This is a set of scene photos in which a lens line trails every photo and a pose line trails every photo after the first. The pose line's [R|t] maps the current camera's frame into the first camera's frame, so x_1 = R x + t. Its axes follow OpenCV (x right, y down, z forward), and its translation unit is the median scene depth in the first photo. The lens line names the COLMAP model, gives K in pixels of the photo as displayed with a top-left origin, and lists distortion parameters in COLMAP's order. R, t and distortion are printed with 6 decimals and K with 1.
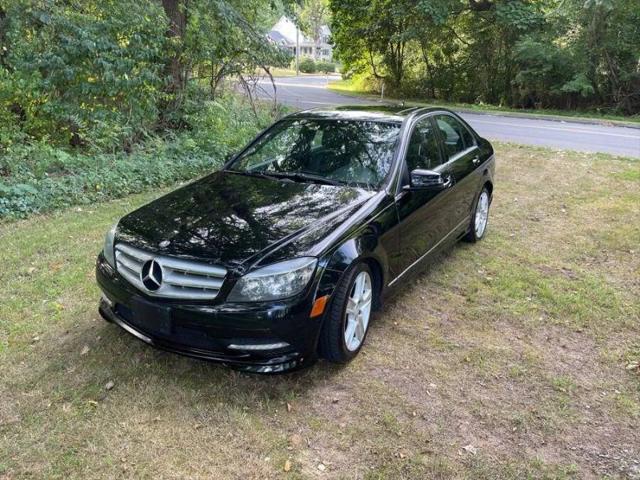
lens RADIAL K [[484.4, 0, 316.2], [0, 484.4, 241.0], [0, 0, 1]] dist [0.075188, -0.108281]
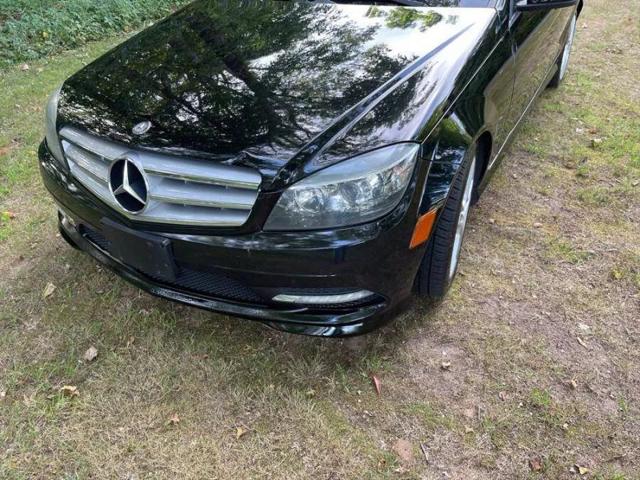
lens RADIAL K [[484.4, 0, 315.6], [0, 484.4, 240.6], [0, 0, 1]] dist [0.075188, -0.108281]
pose [[0.998476, -0.053988, 0.011409, -0.110047], [0.048096, 0.952829, 0.299673, -0.027842], [-0.027049, -0.298668, 0.953974, 0.372188]]
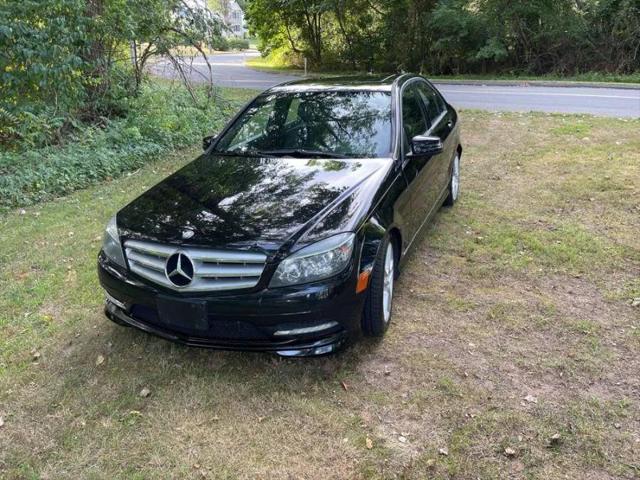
lens RADIAL K [[484.4, 0, 318.8], [0, 484.4, 240.5], [0, 0, 1]] dist [0.075188, -0.108281]
pose [[0.983929, -0.106472, 0.143341, -0.180039], [0.100311, 0.993721, 0.049564, -0.004393], [-0.147718, -0.034389, 0.988431, 0.038472]]
